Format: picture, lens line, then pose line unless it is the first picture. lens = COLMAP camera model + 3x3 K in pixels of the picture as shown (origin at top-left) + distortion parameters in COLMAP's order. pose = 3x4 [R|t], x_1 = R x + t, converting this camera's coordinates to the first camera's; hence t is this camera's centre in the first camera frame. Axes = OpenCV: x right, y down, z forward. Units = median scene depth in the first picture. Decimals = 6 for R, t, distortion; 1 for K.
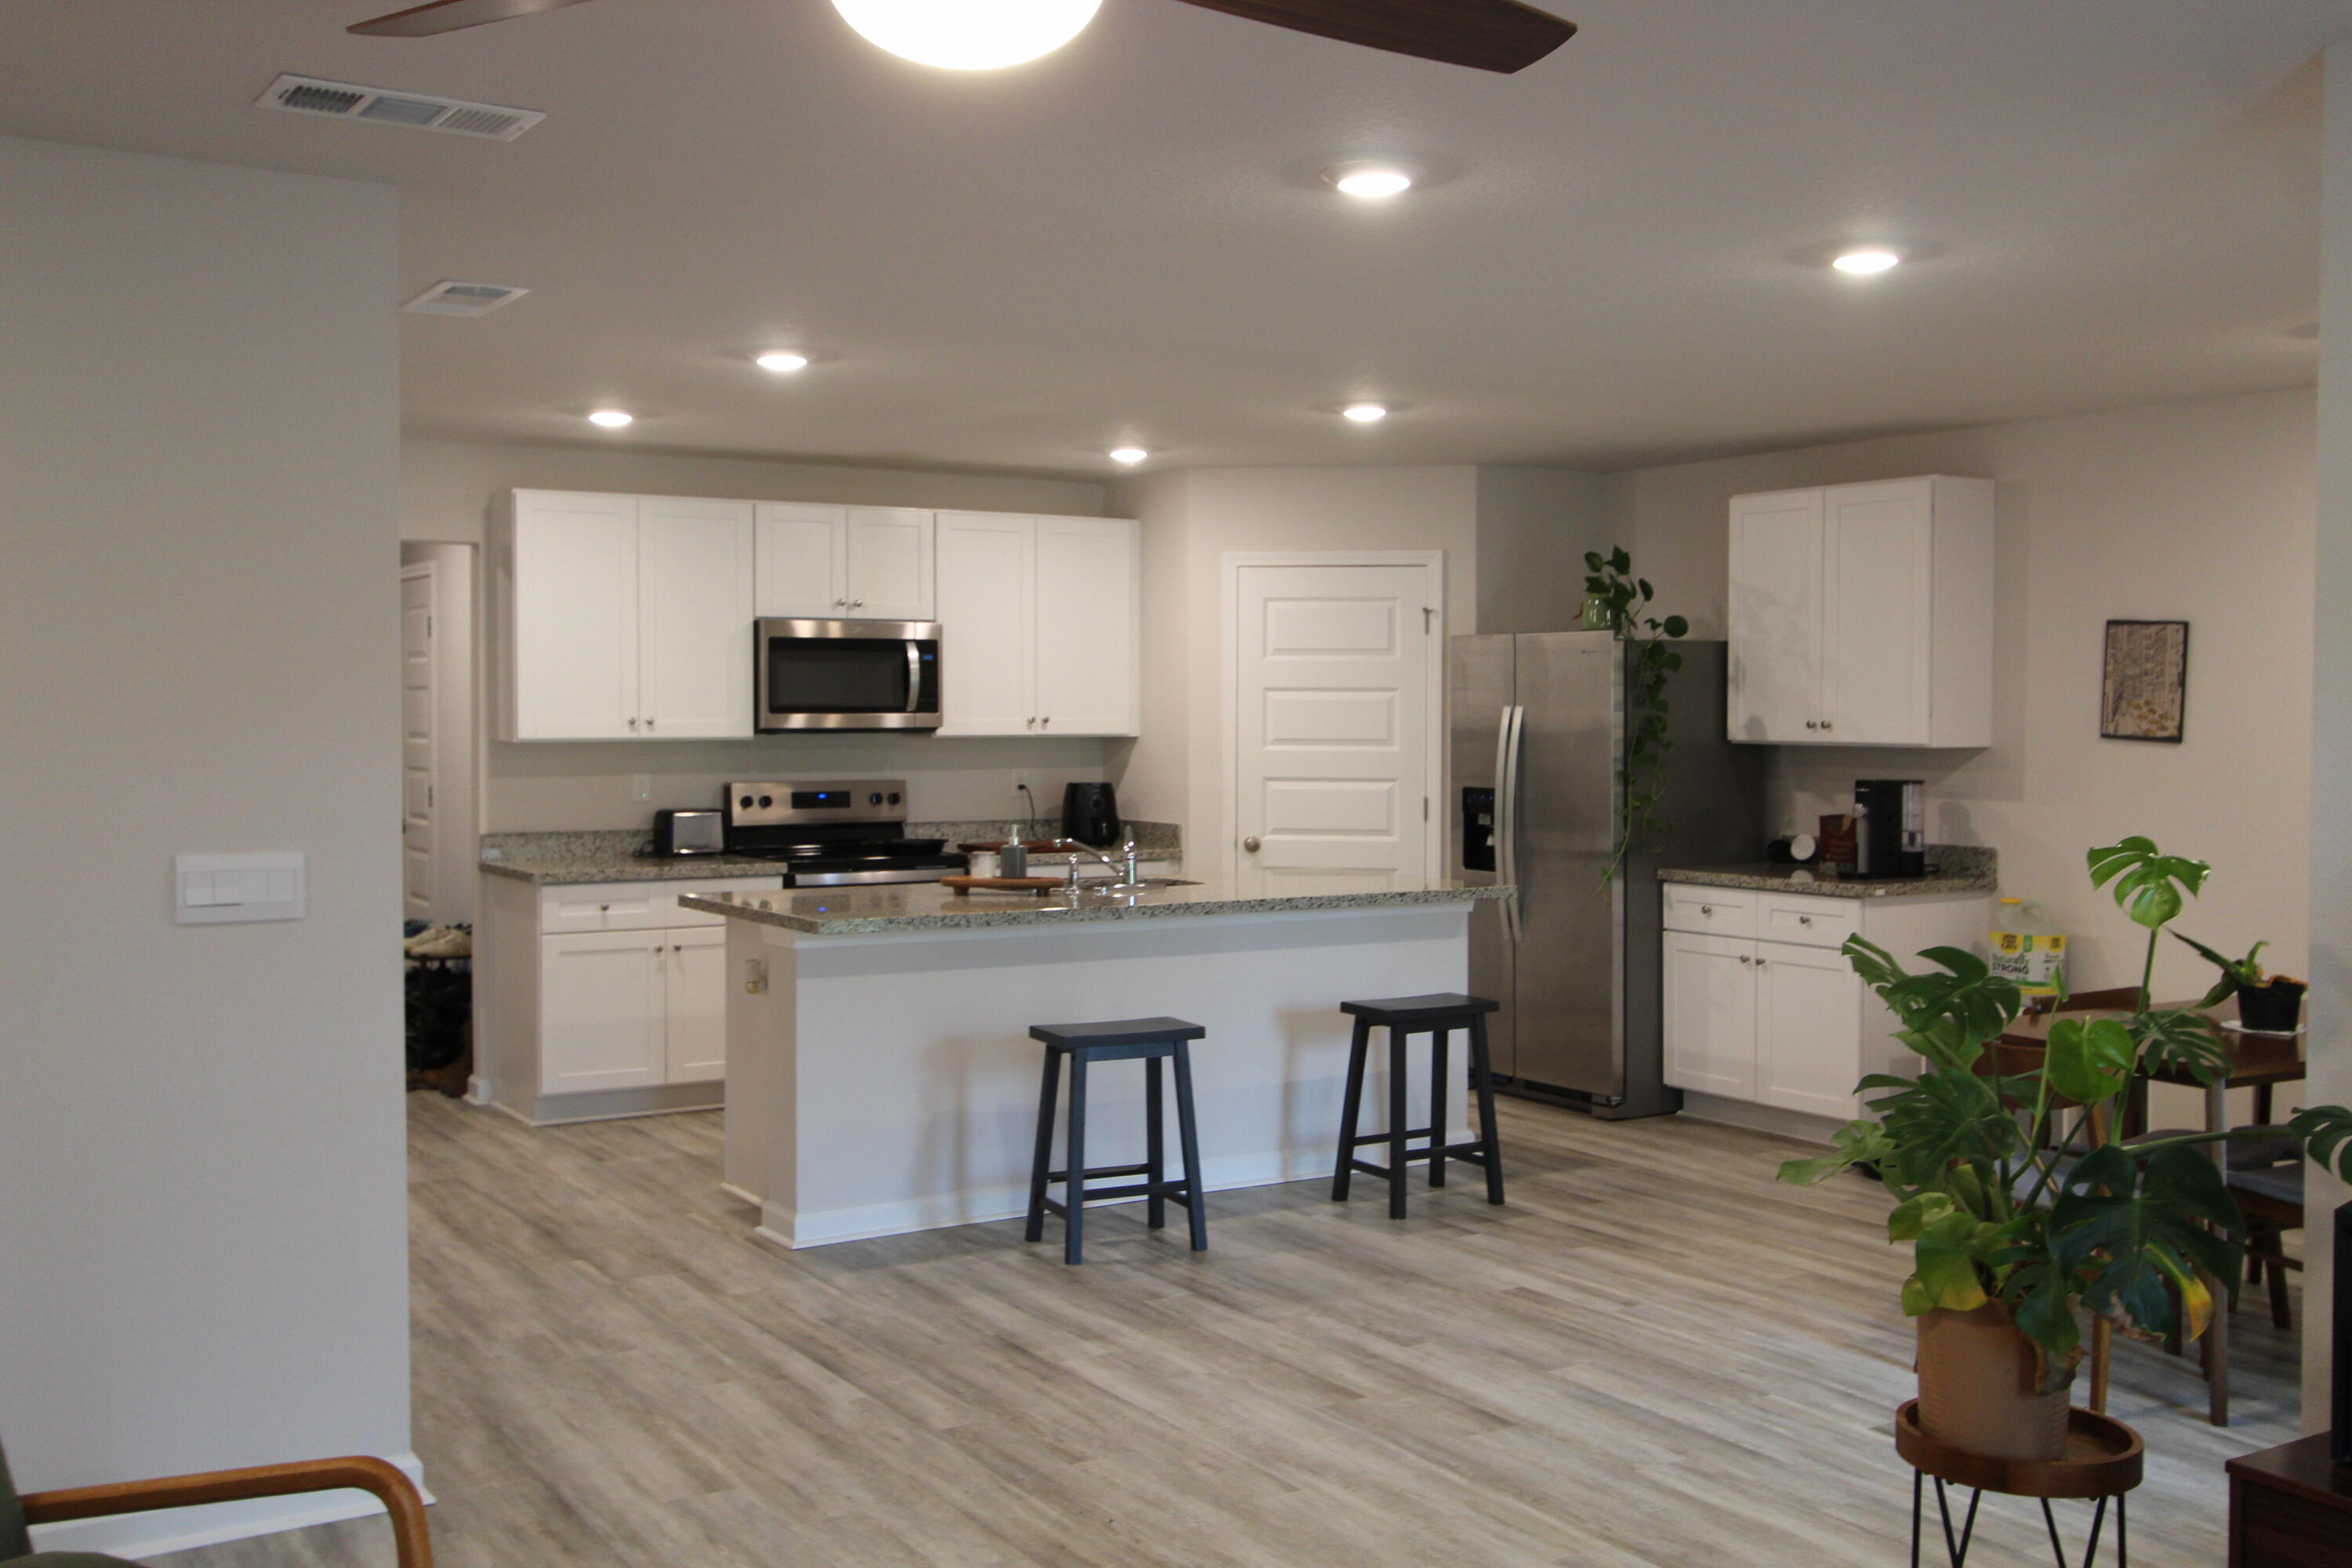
lens RADIAL K [[2267.1, 0, 1166.4], [0, 2267.1, 781.7], [0, 0, 1]] dist [0.008753, 0.000000]
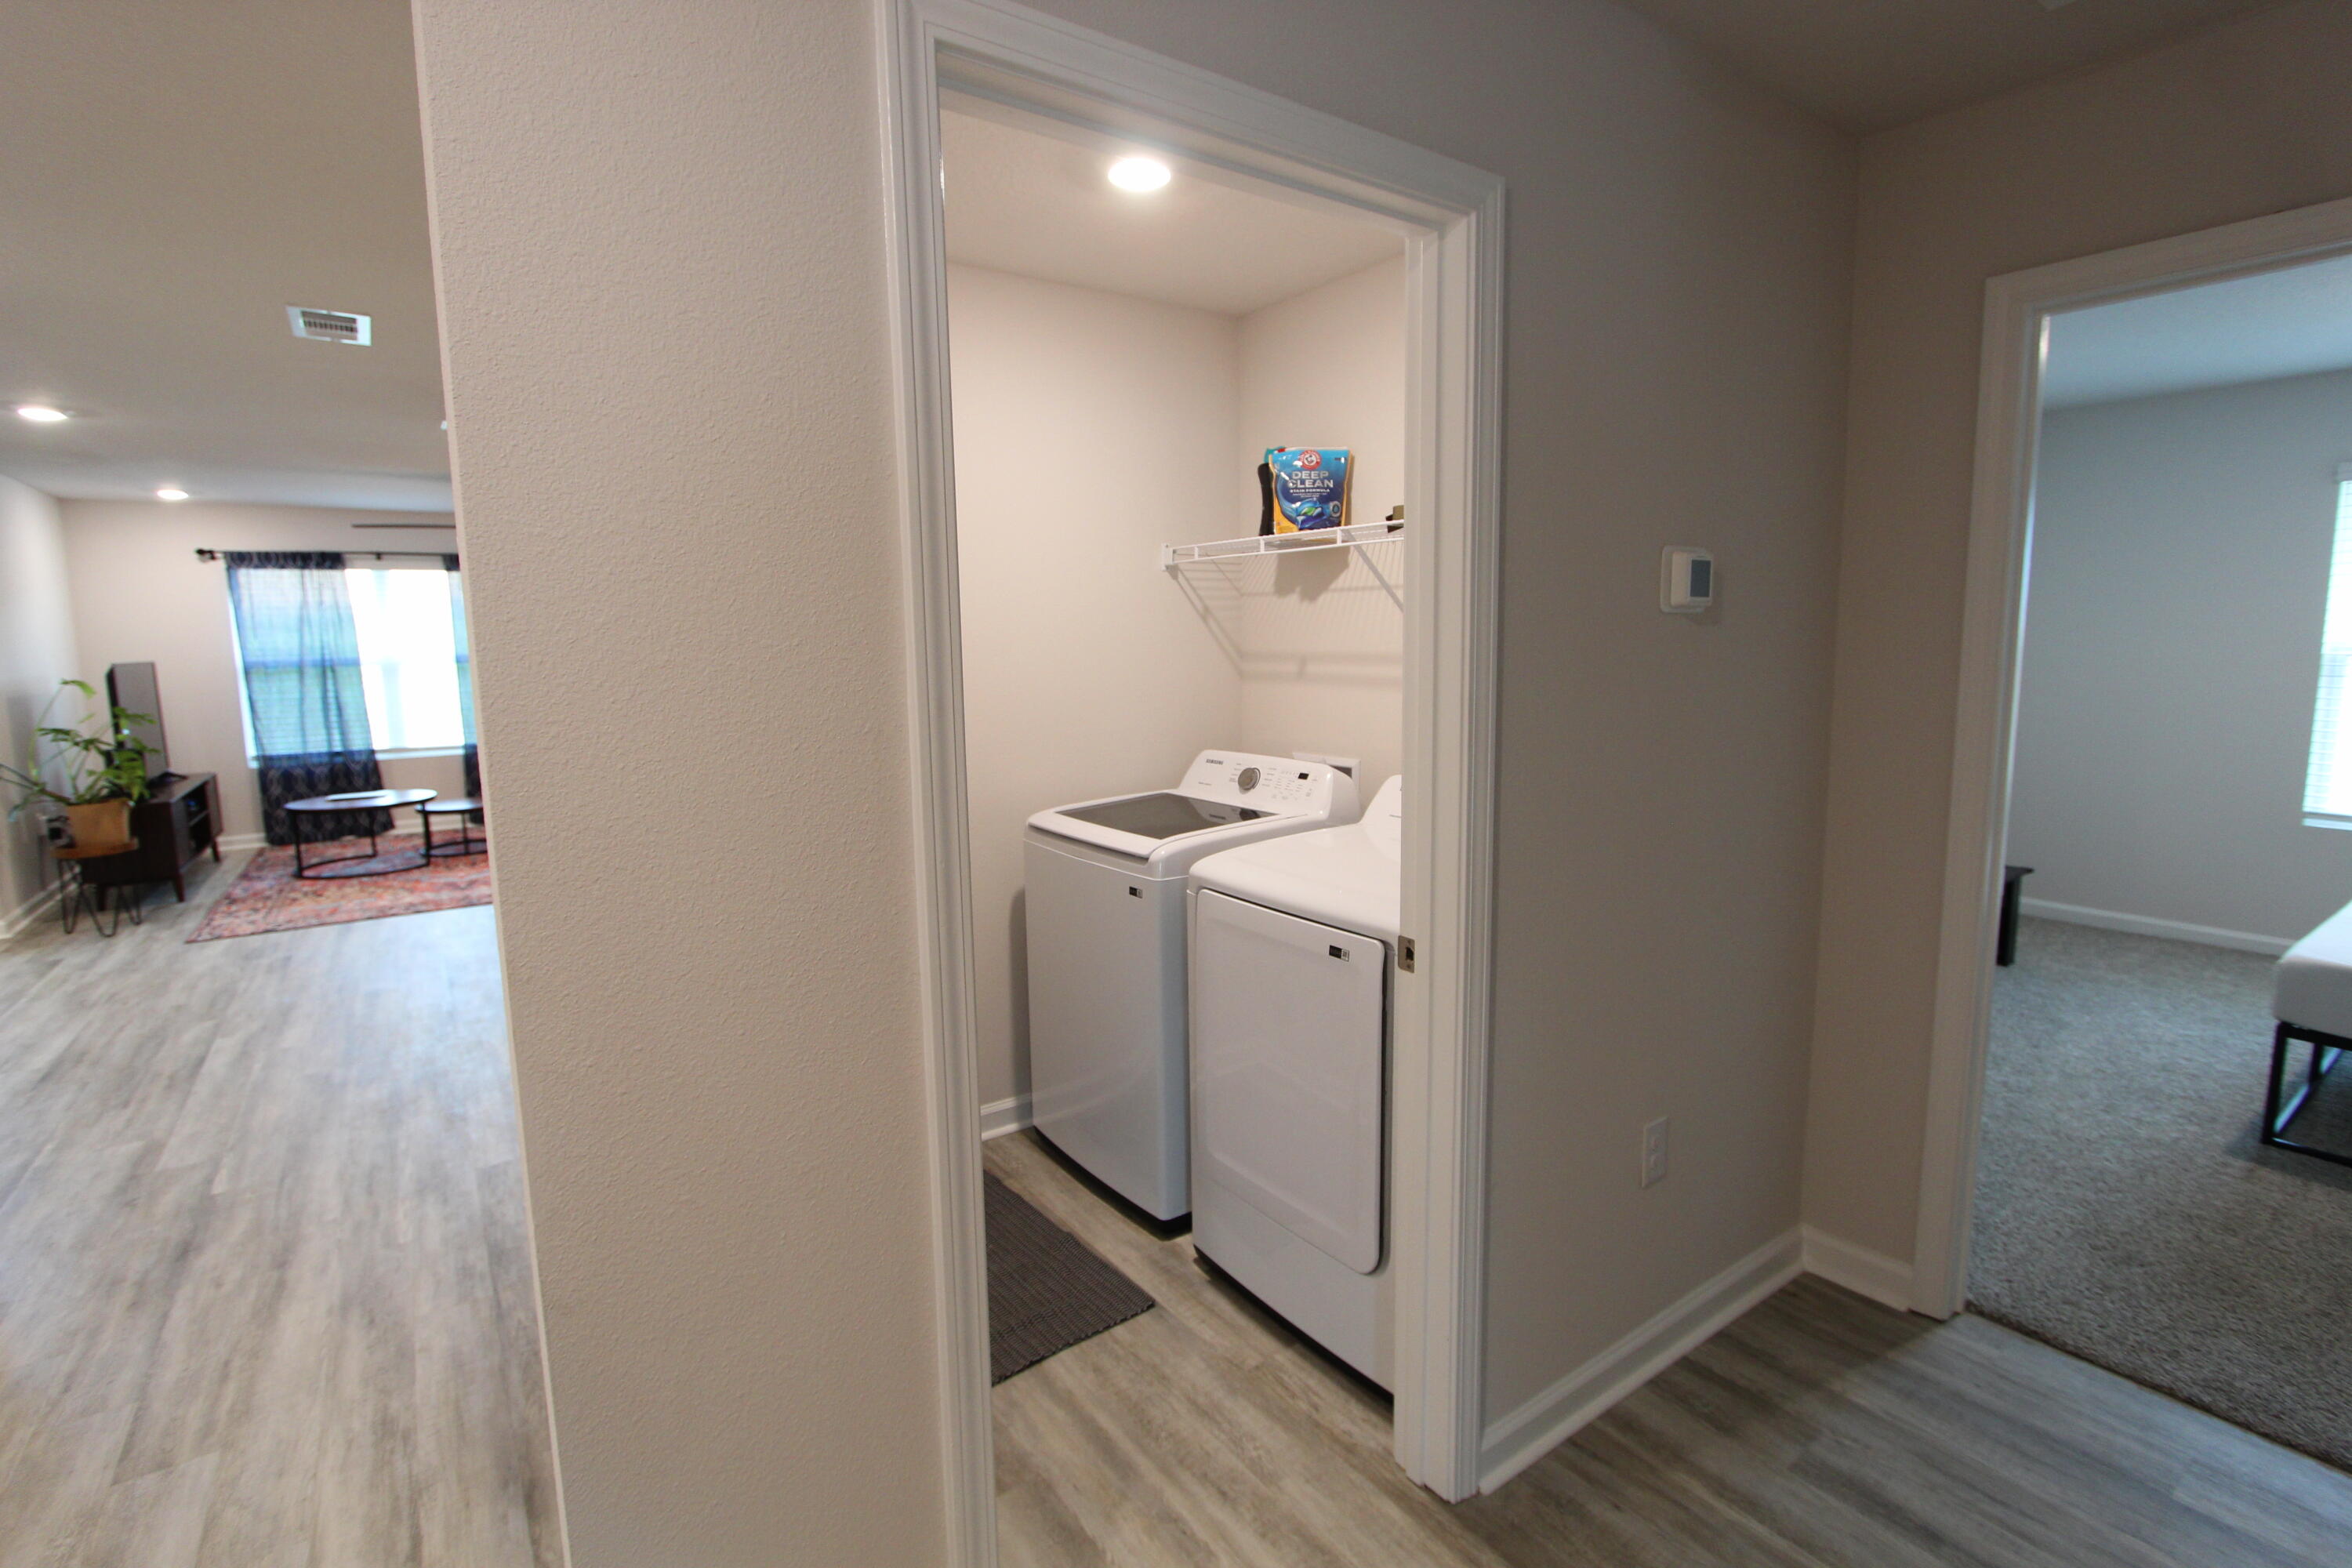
lens RADIAL K [[1088.3, 0, 1173.3], [0, 1088.3, 774.1], [0, 0, 1]] dist [-0.020313, 0.003855]
pose [[-0.998366, 0.017830, -0.054293, -0.544385], [0.008672, 0.986346, 0.164457, -0.038092], [0.056484, 0.163718, -0.984889, 1.205140]]
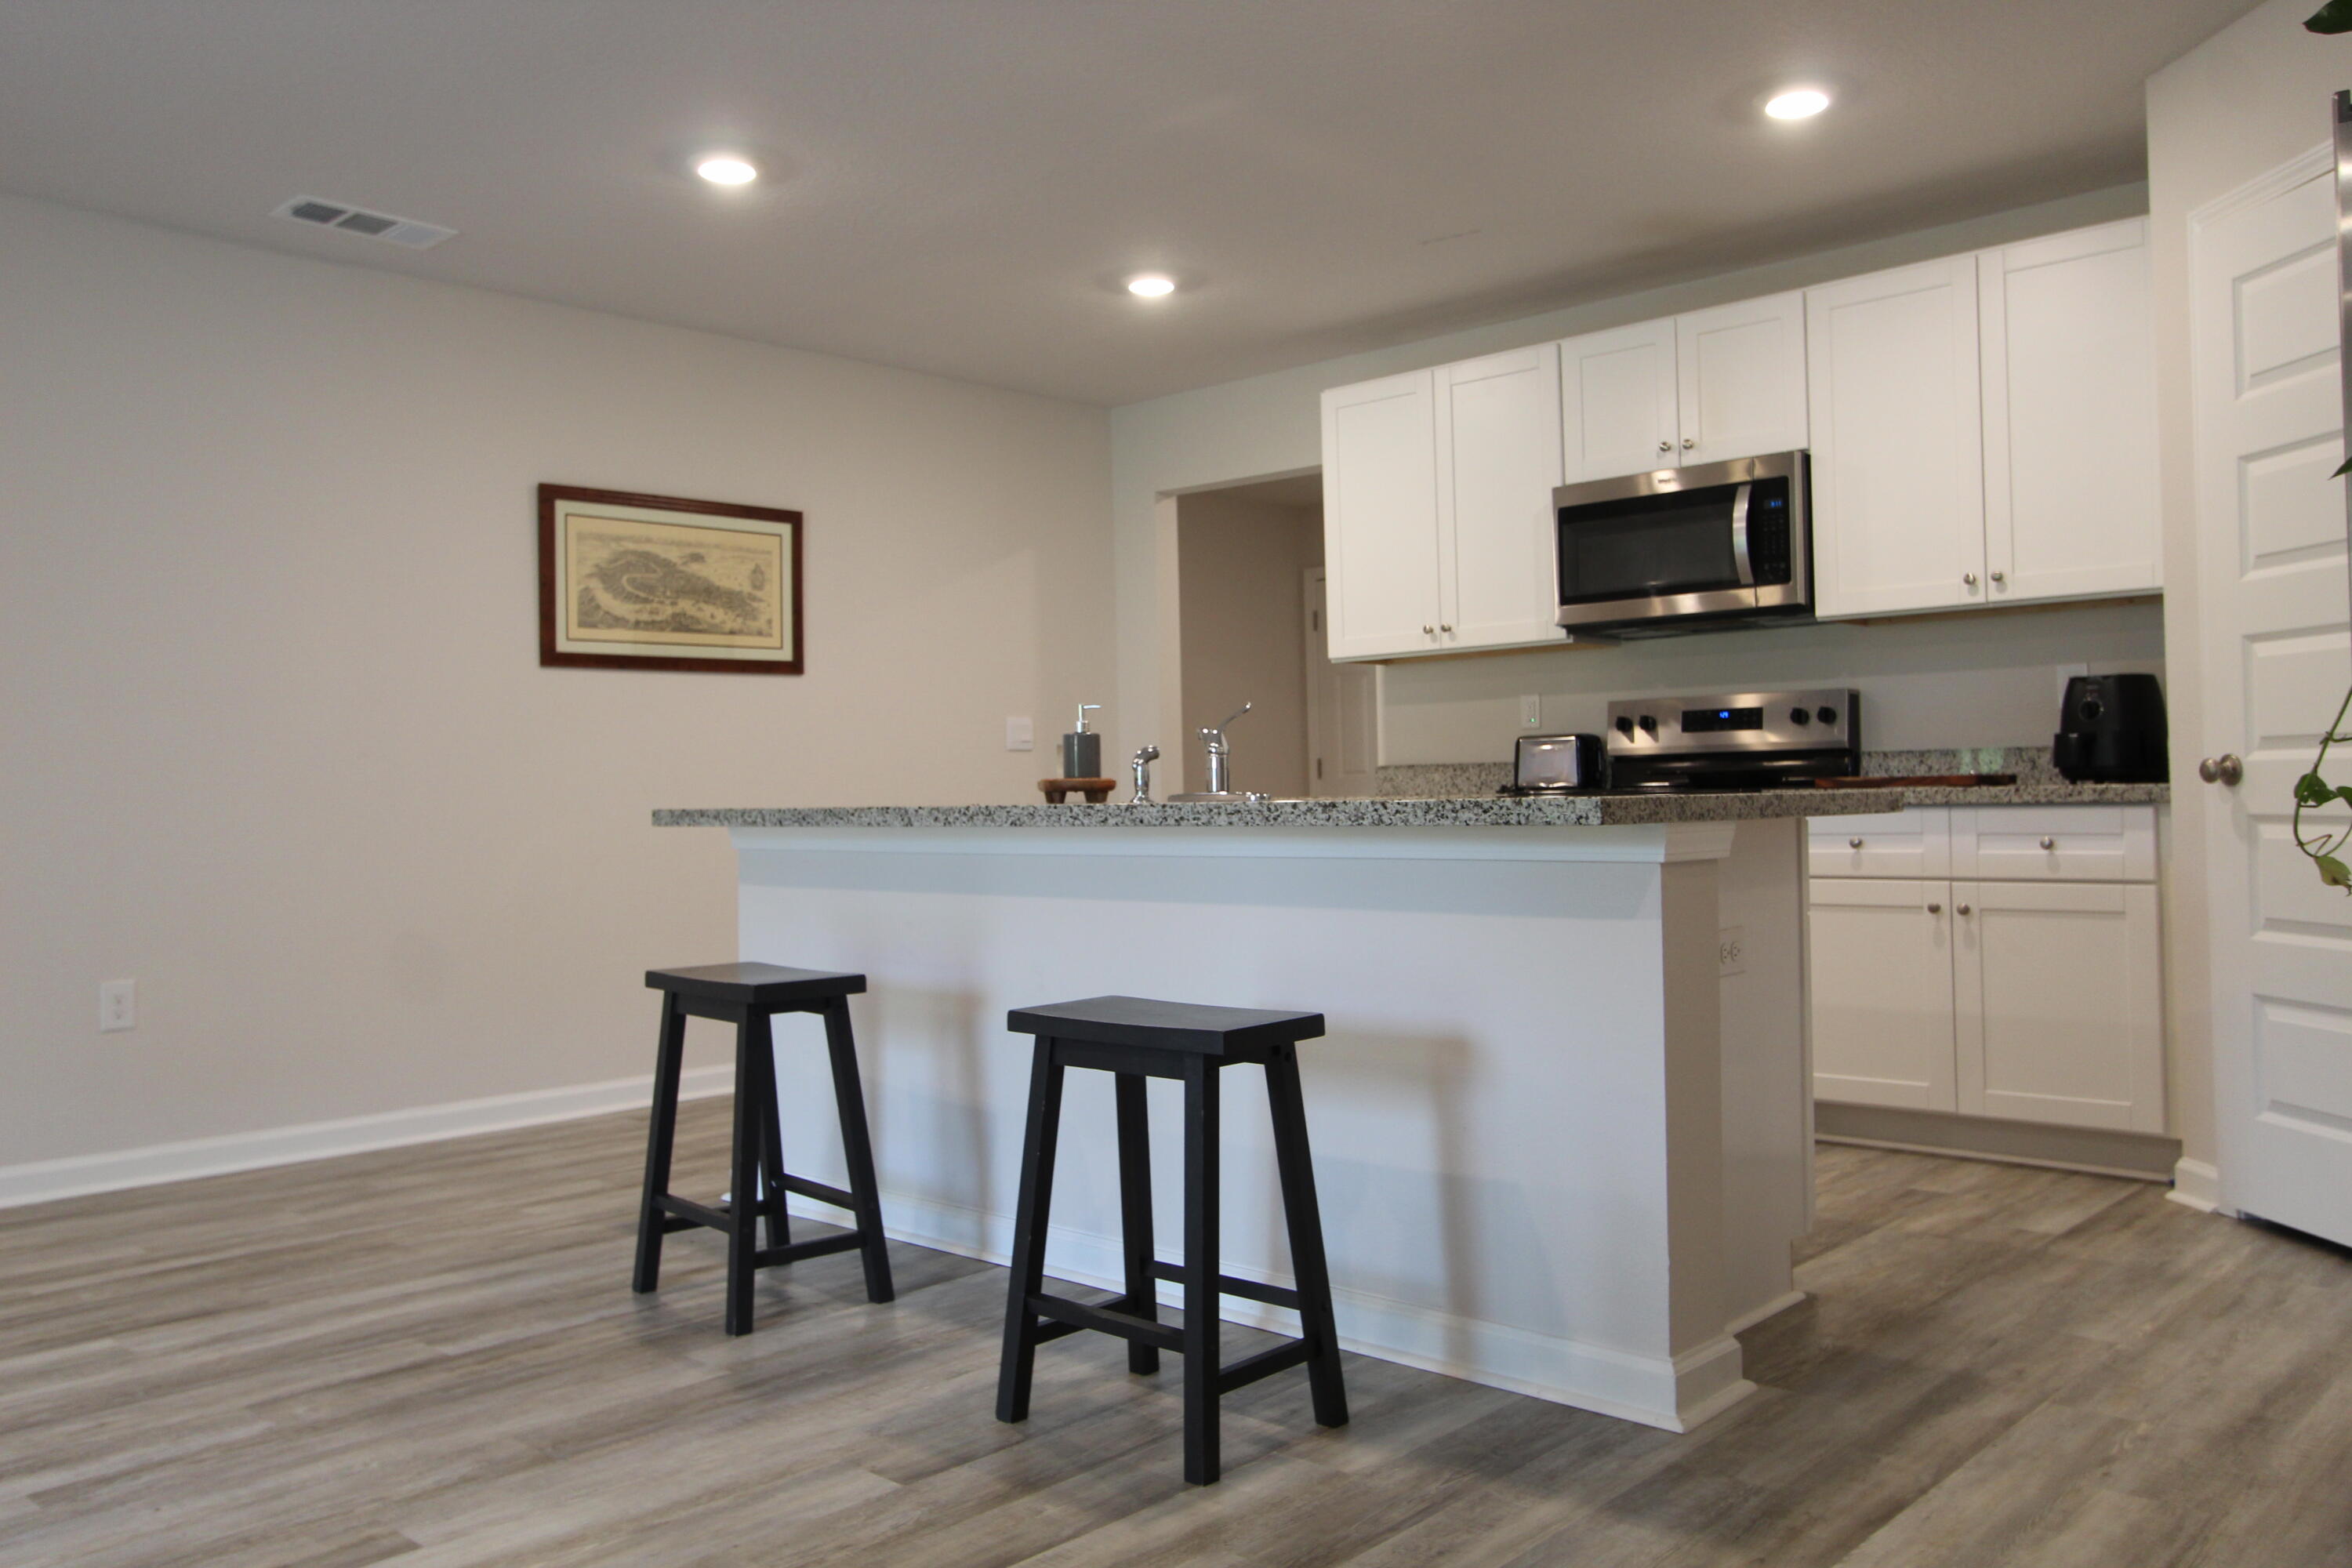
lens RADIAL K [[1821.2, 0, 1167.0], [0, 1821.2, 772.7], [0, 0, 1]] dist [-0.000058, 0.010309]
pose [[0.252741, -0.018109, -0.967364, 0.456386], [-0.012458, 0.999681, -0.021969, 0.049218], [0.967454, 0.017604, 0.252435, 0.828522]]
